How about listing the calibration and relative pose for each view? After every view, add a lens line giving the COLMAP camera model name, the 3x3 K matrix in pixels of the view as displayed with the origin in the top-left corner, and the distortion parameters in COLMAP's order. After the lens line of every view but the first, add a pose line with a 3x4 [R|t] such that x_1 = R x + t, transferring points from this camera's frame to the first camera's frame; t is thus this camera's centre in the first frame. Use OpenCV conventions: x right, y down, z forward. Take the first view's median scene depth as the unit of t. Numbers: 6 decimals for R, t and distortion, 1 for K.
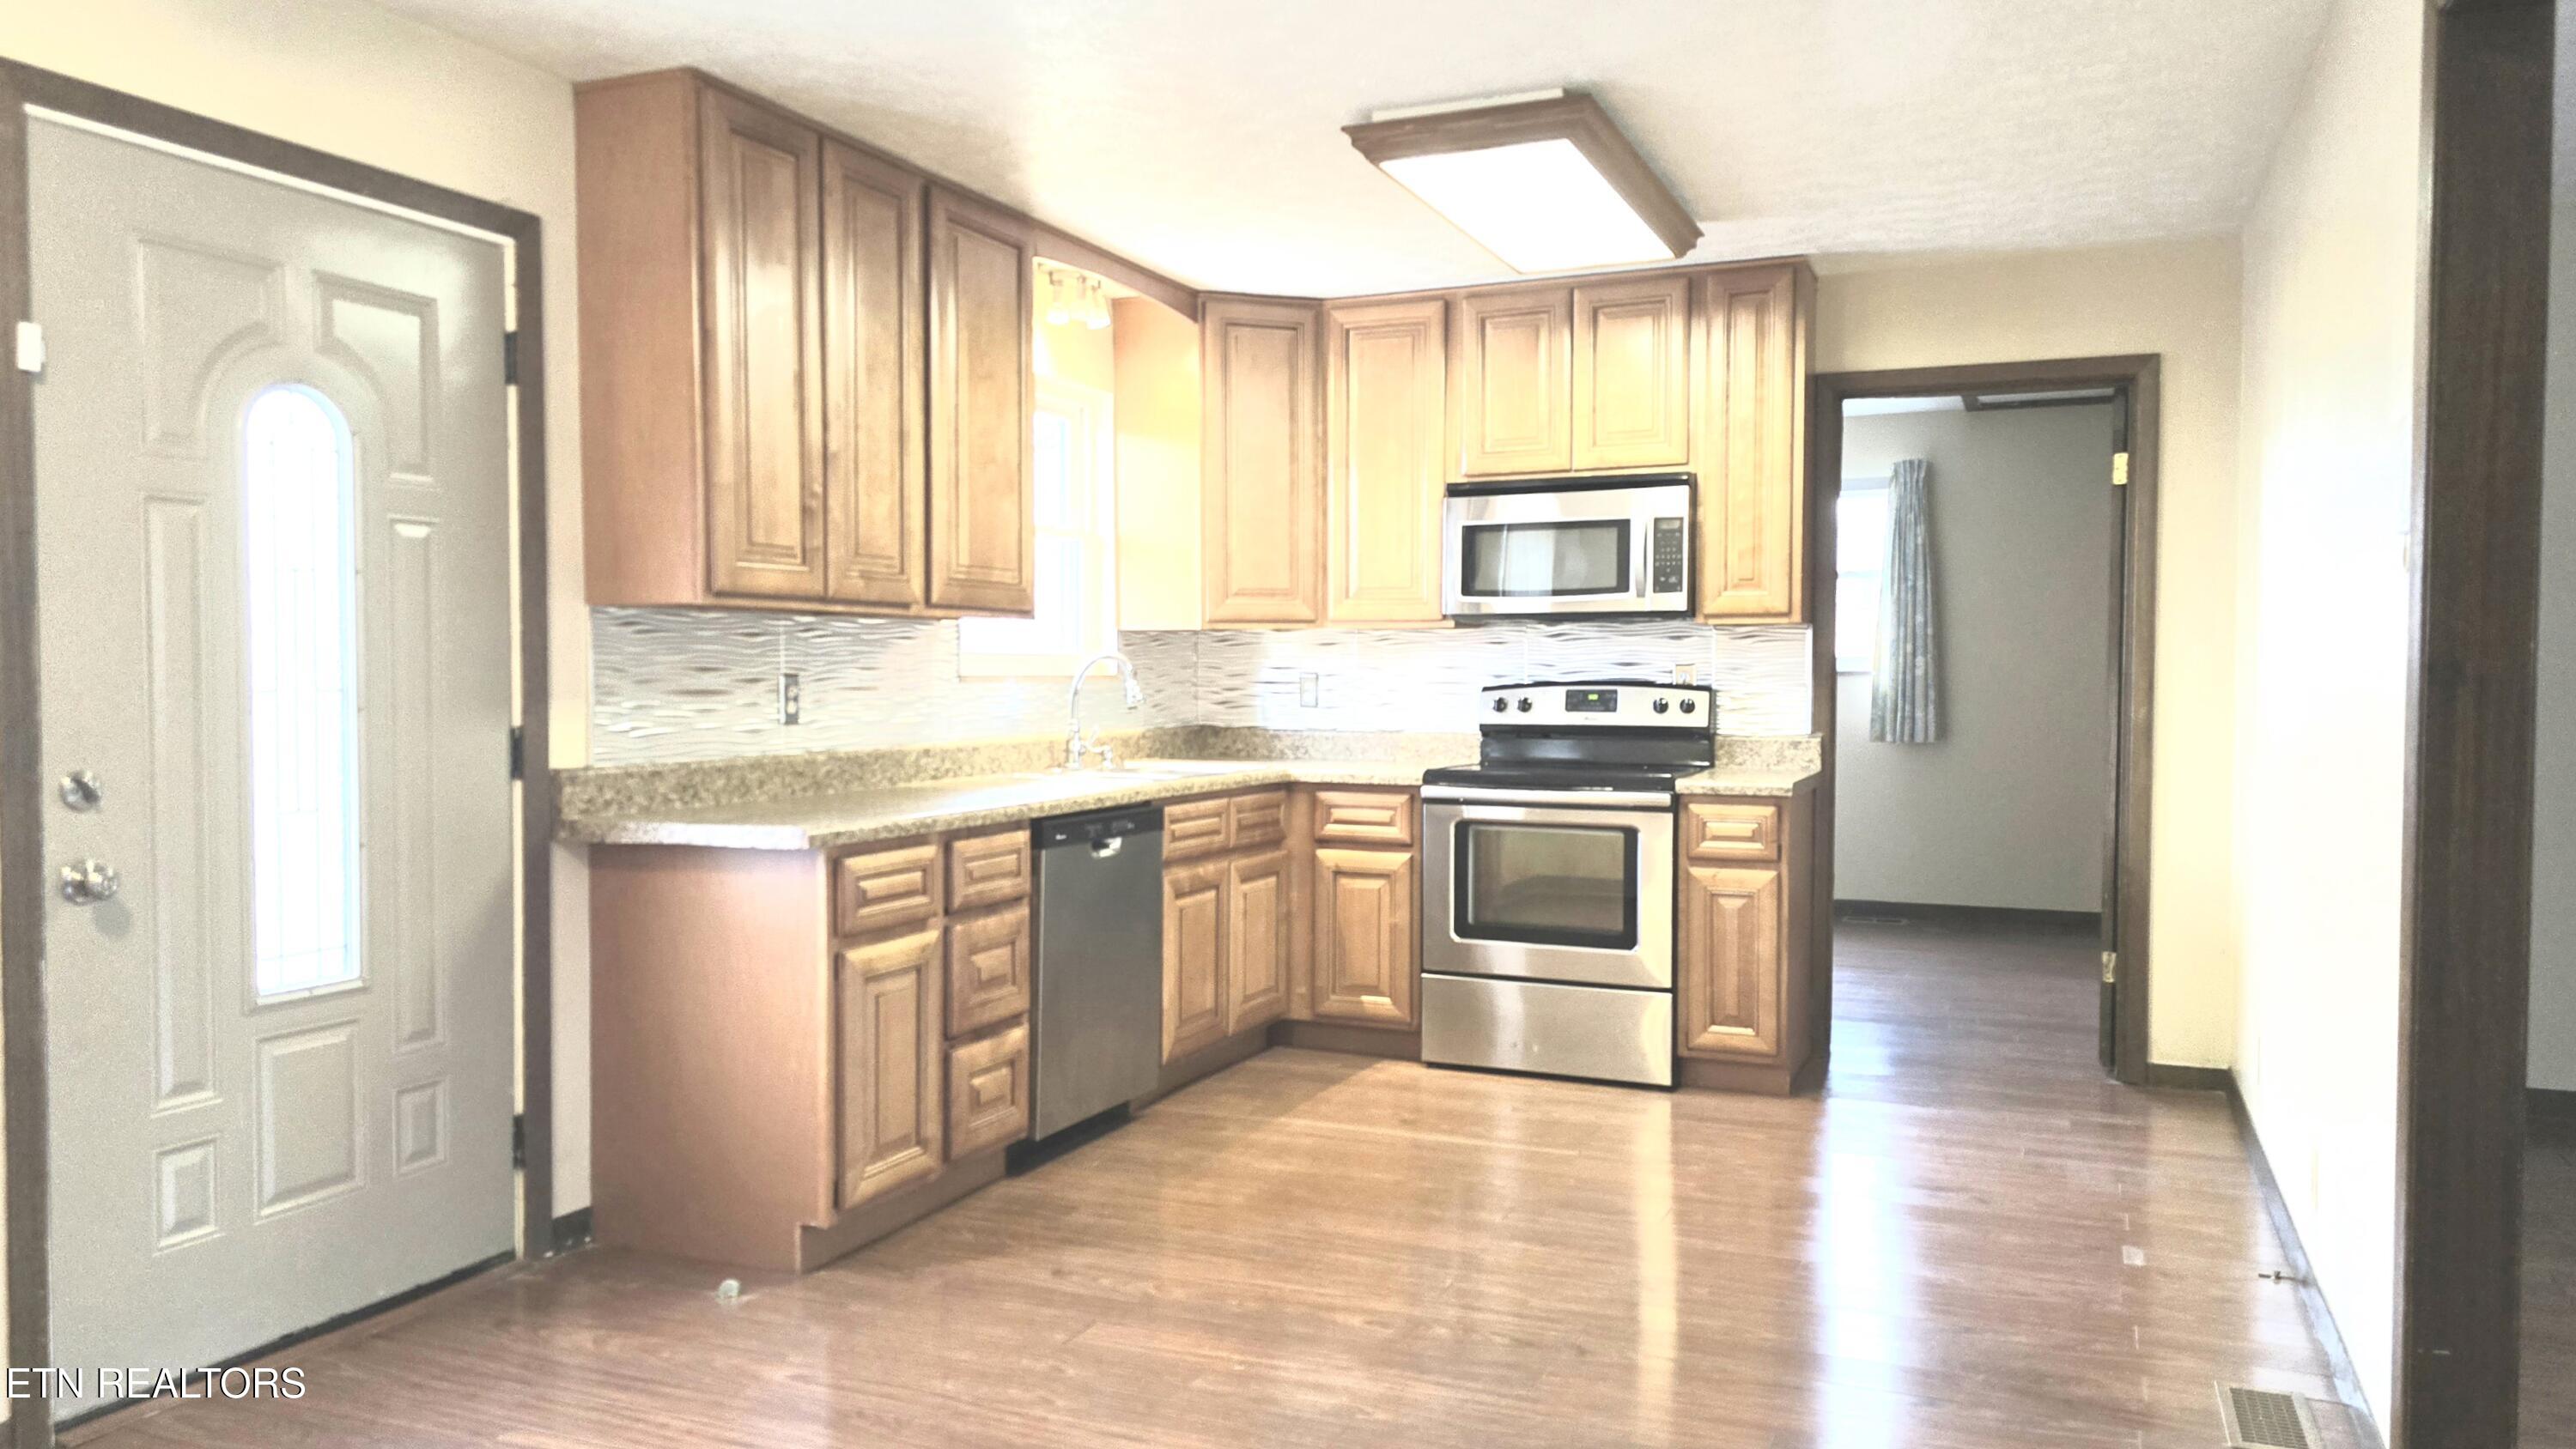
lens RADIAL K [[1788.0, 0, 1288.0], [0, 1788.0, 724.5], [0, 0, 1]] dist [0.001090, -0.000790]
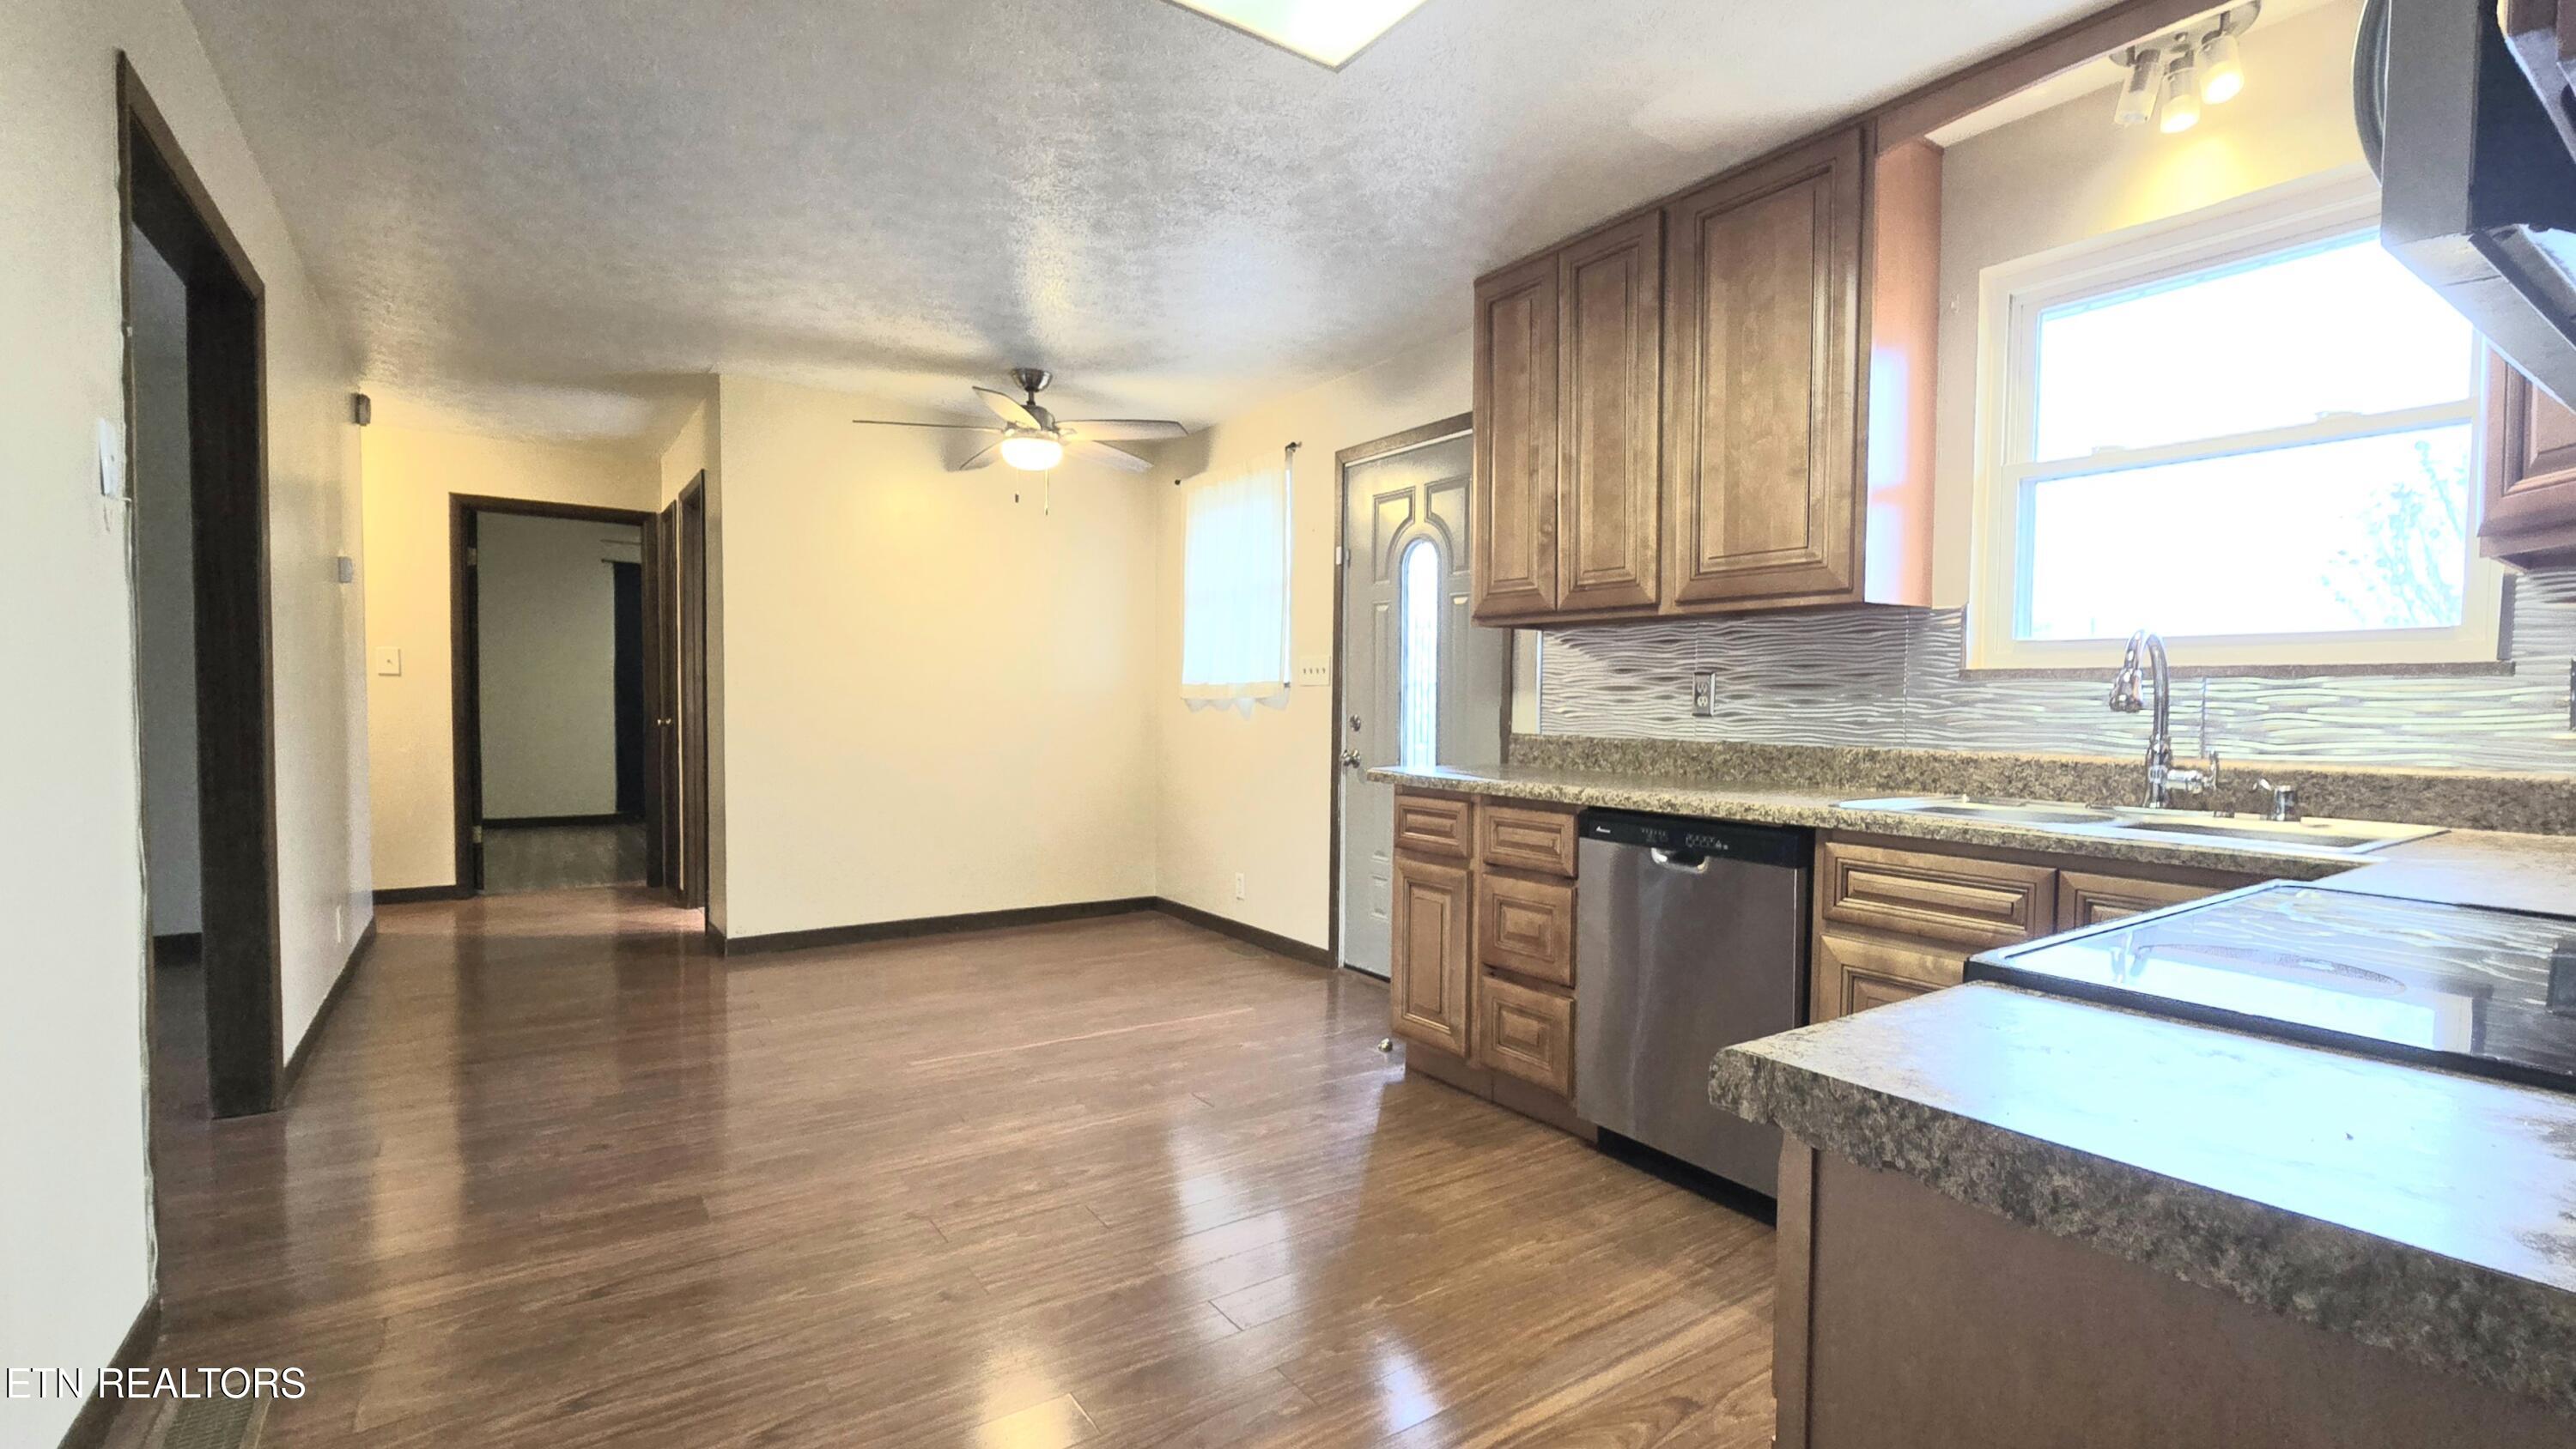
lens RADIAL K [[1128.4, 0, 1288.0], [0, 1128.4, 724.5], [0, 0, 1]] dist [0.000216, 0.000088]
pose [[-0.532231, 0.014471, -0.846475, 0.515412], [-0.035692, 0.998581, 0.039513, -0.014791], [0.845846, 0.051242, -0.530960, 1.233072]]
